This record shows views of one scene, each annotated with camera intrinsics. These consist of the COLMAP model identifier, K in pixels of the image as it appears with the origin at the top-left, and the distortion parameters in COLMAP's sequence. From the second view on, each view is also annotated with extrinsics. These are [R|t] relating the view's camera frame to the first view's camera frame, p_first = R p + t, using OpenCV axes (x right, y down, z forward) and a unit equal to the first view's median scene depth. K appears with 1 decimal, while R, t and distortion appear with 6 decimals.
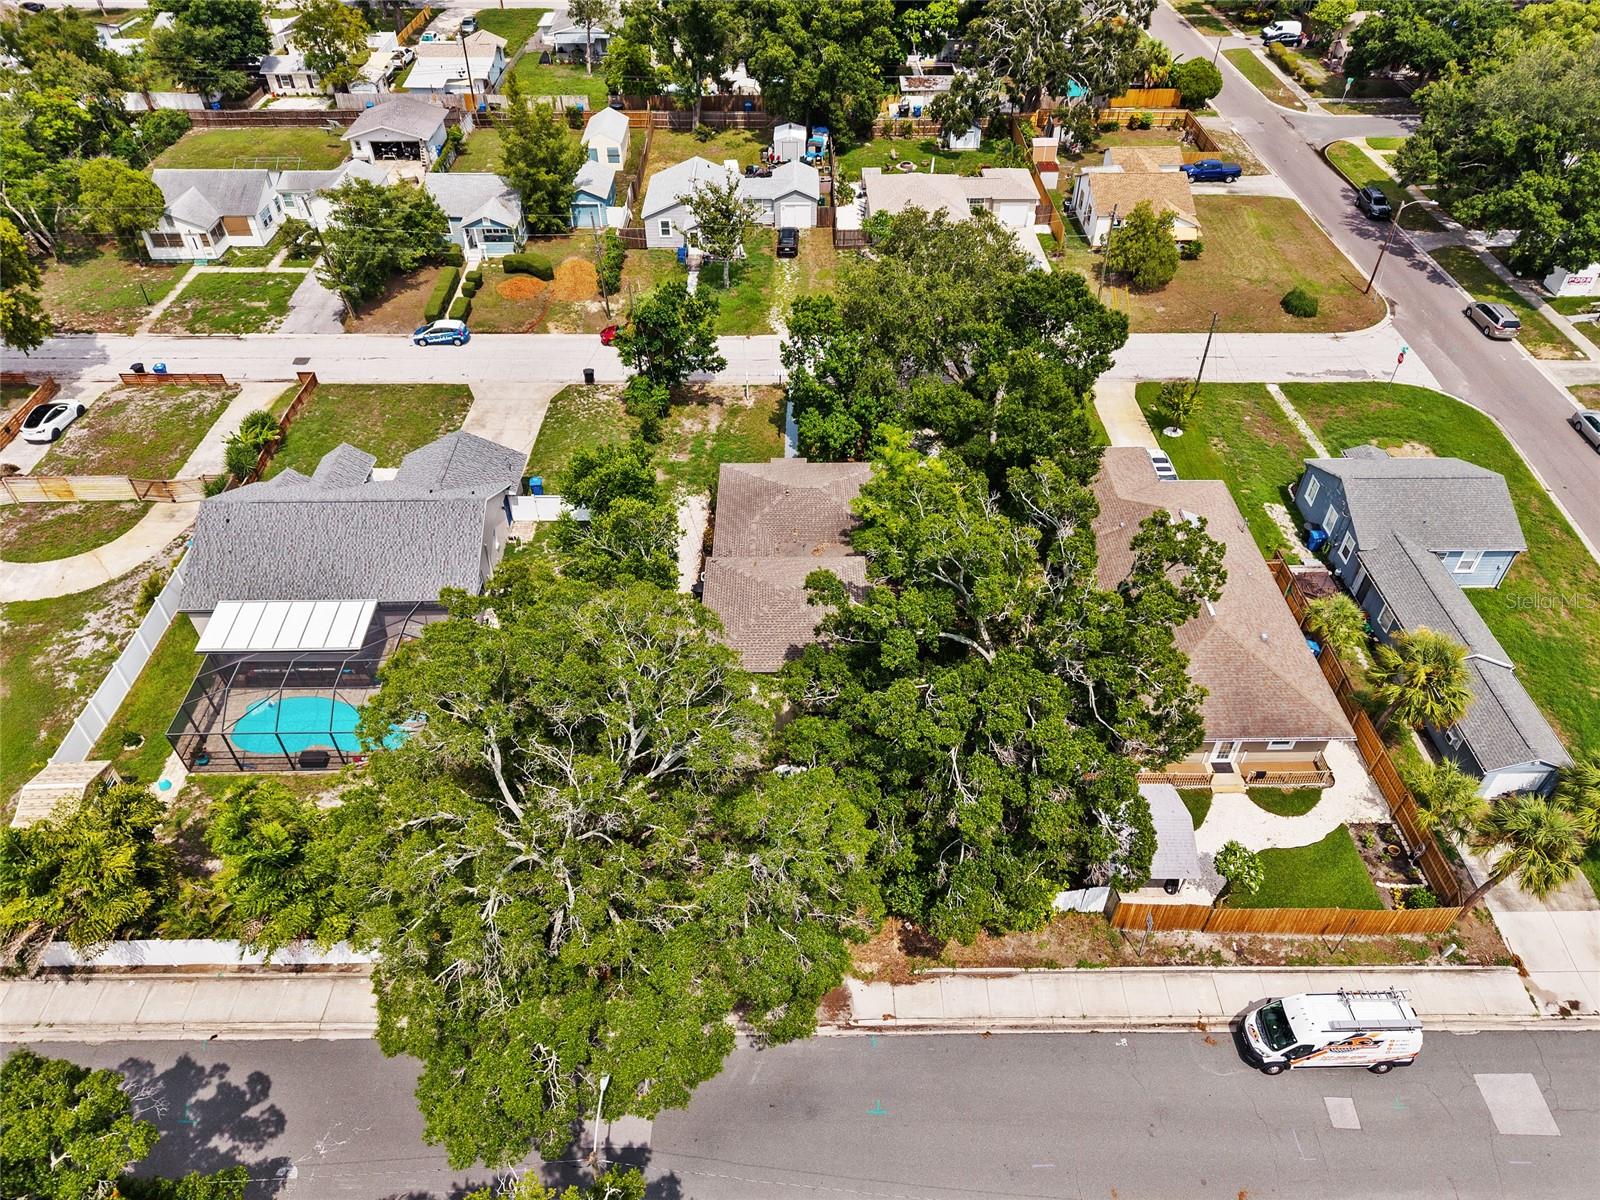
lens RADIAL K [[1080.5, 0, 800.0], [0, 1080.5, 600.0], [0, 0, 1]] dist [0.029848, -0.023938]
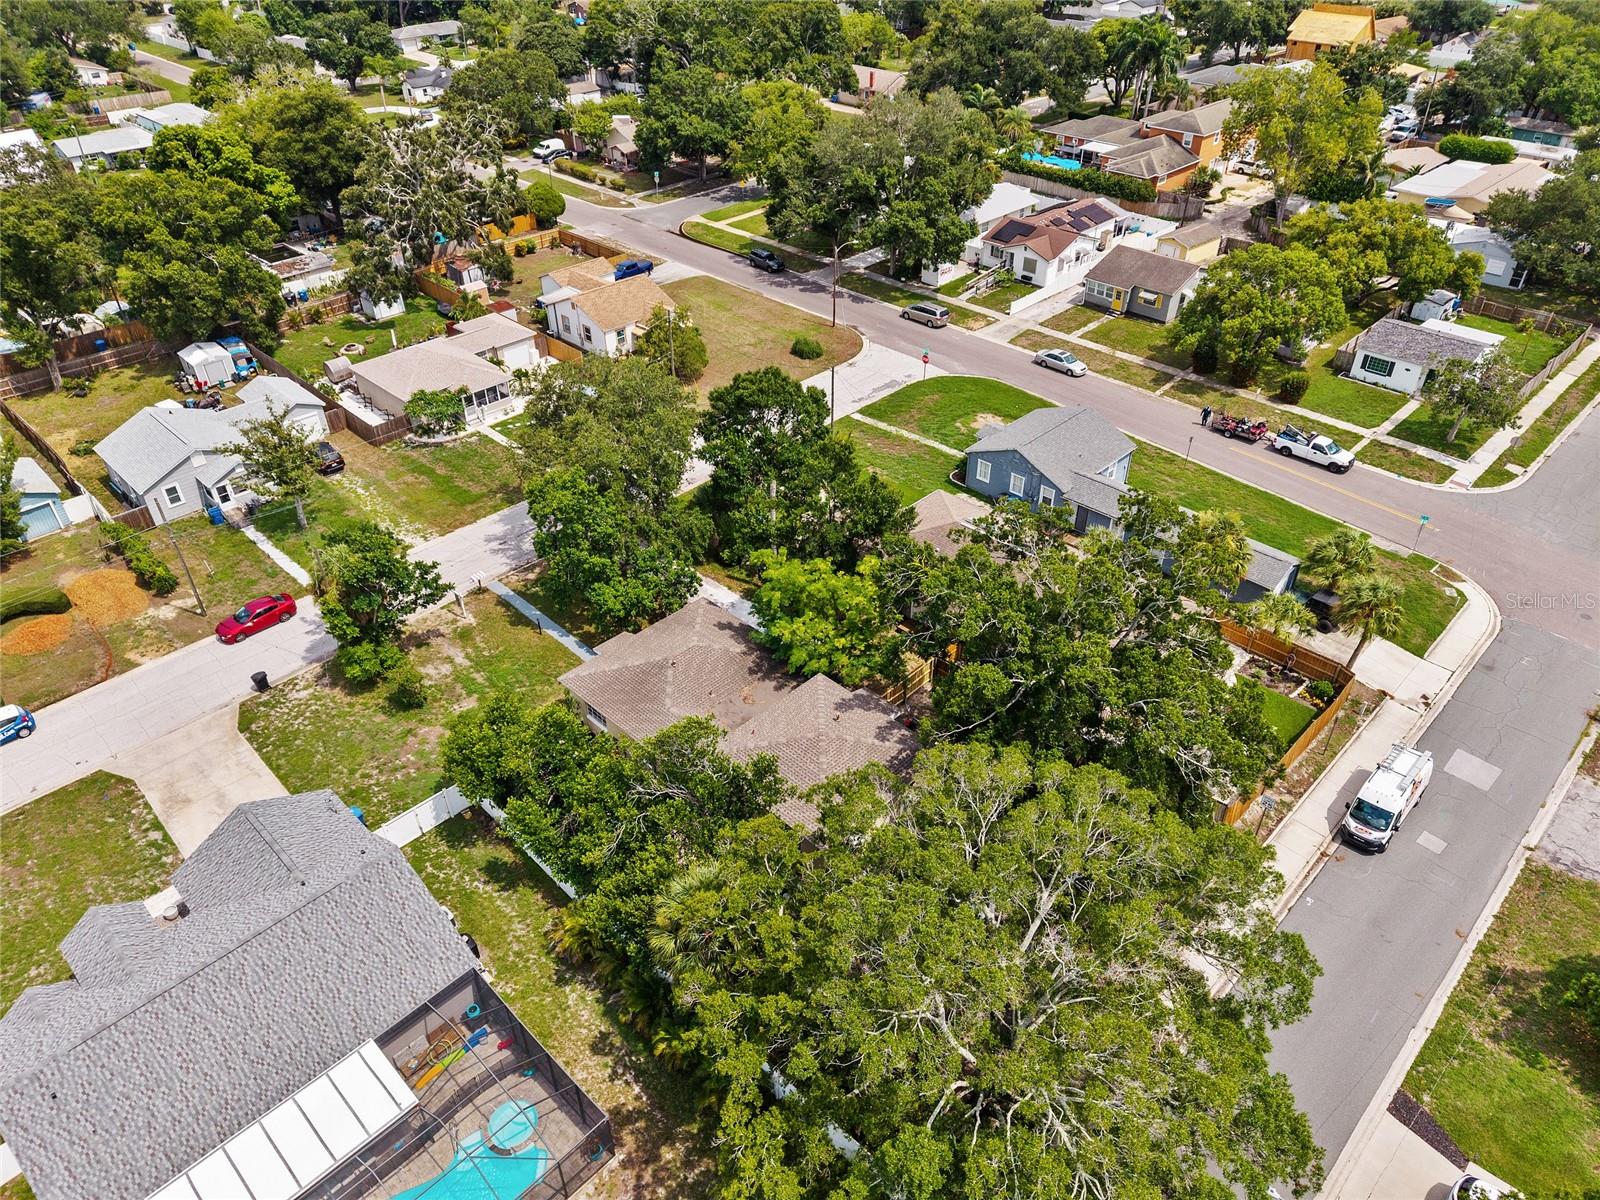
lens RADIAL K [[1080.5, 0, 800.0], [0, 1080.5, 600.0], [0, 0, 1]] dist [0.029848, -0.023938]
pose [[0.705755, -0.422584, 0.568623, -0.278107], [0.477388, 0.876708, 0.059025, -0.095657], [-0.523460, 0.229797, 0.820478, 0.104507]]
